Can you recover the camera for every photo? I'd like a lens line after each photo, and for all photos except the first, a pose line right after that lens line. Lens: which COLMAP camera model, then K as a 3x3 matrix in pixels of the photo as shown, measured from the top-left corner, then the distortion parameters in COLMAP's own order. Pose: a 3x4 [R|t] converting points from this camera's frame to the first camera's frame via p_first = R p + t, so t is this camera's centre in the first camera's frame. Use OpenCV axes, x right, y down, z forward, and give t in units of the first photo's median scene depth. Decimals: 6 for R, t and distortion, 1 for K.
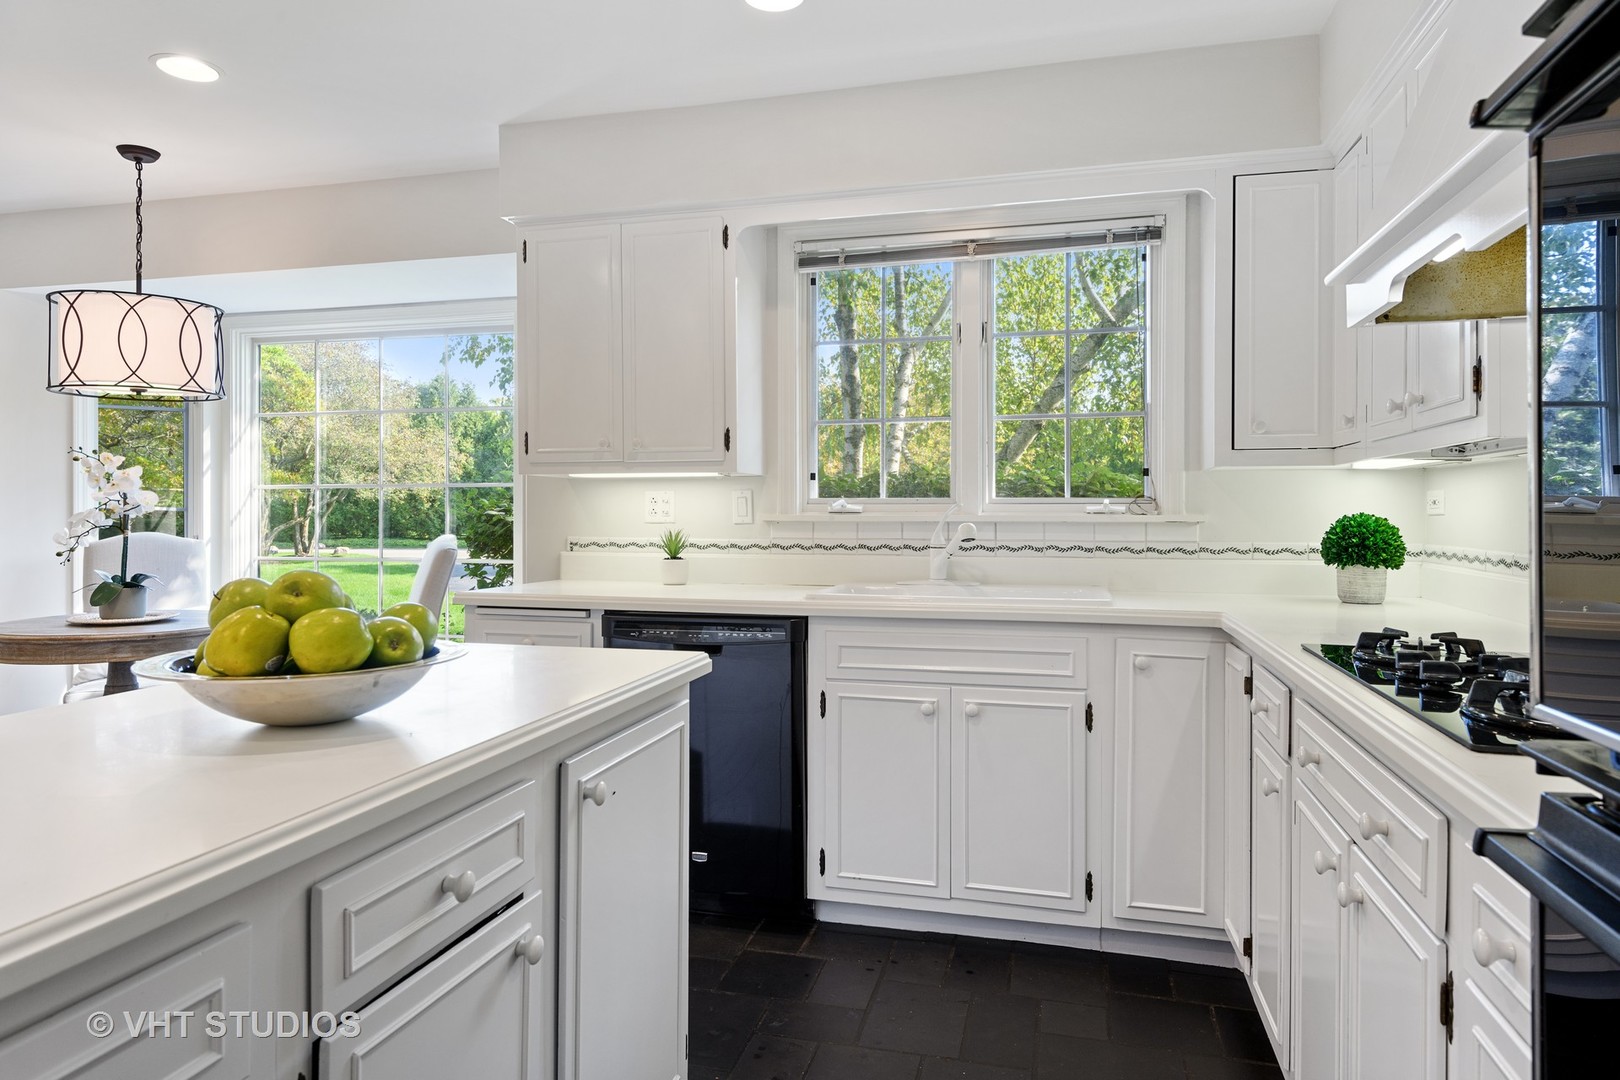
lens RADIAL K [[960.4, 0, 818.2], [0, 960.4, 526.0], [0, 0, 1]] dist [0.037058, -0.045970]
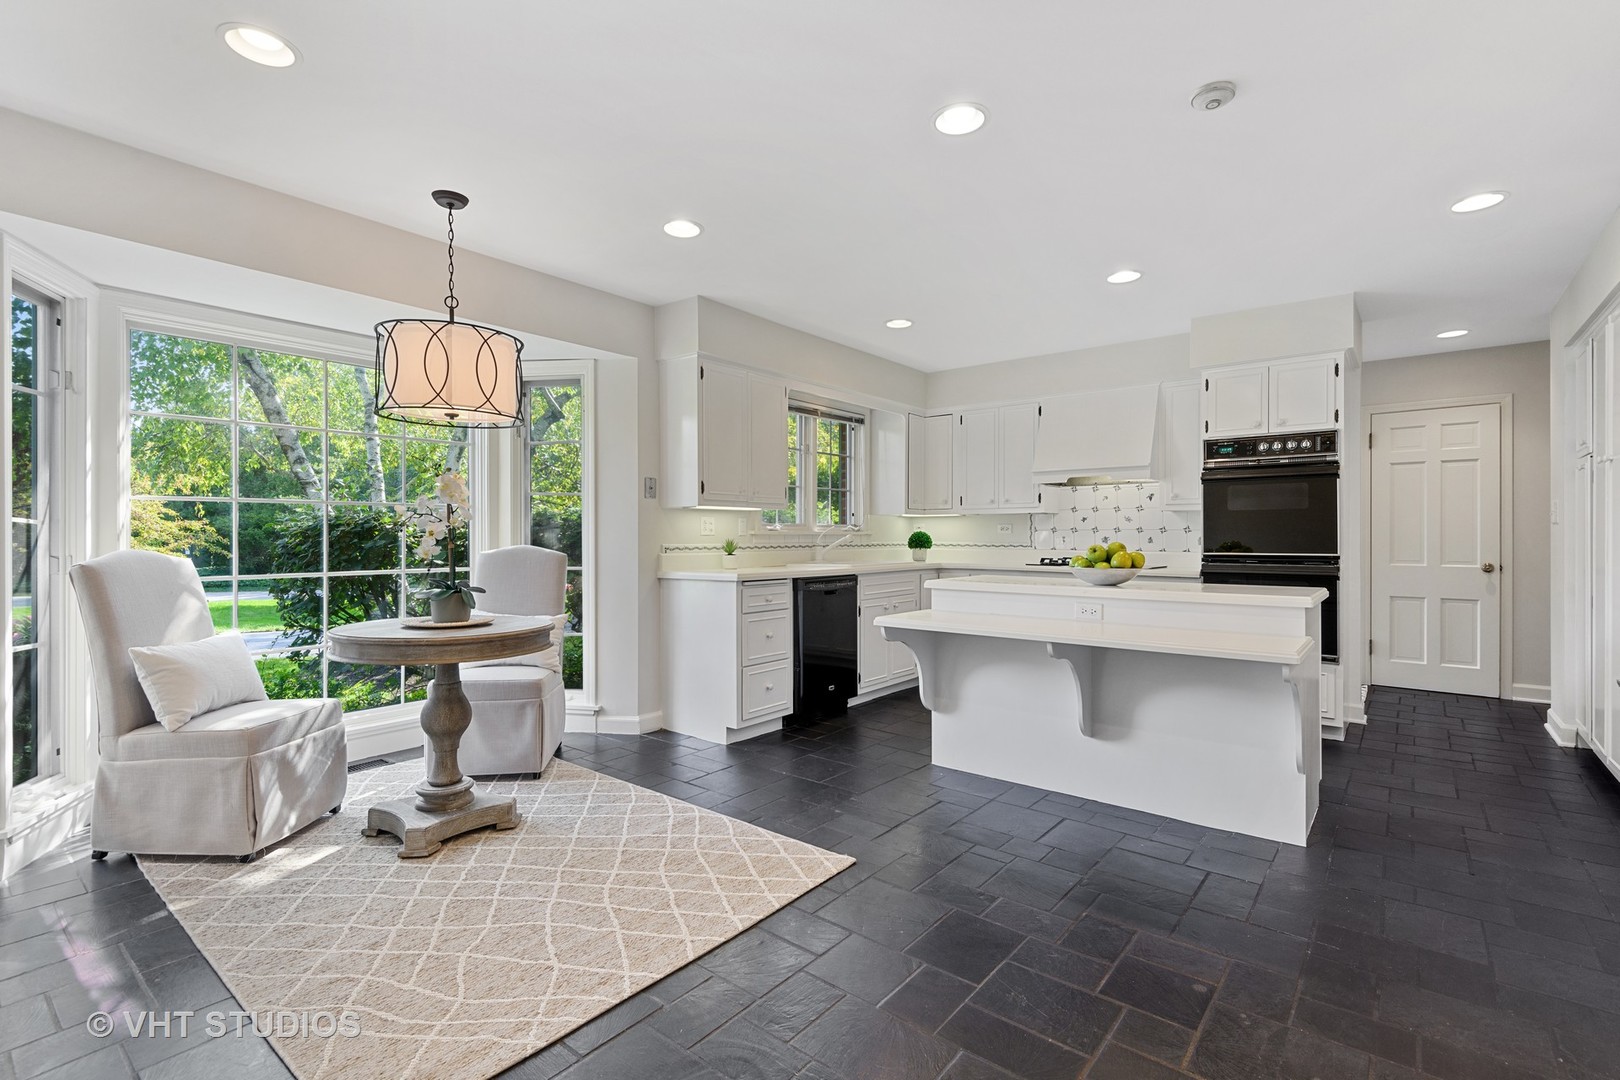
lens RADIAL K [[734.6, 0, 810.3], [0, 734.6, 535.6], [0, 0, 1]] dist [0.025419, -0.017764]
pose [[0.417263, -0.002998, 0.908781, -1.350944], [0.006696, 0.999978, 0.000224, -0.001574], [-0.908761, 0.005992, 0.417273, 0.288445]]
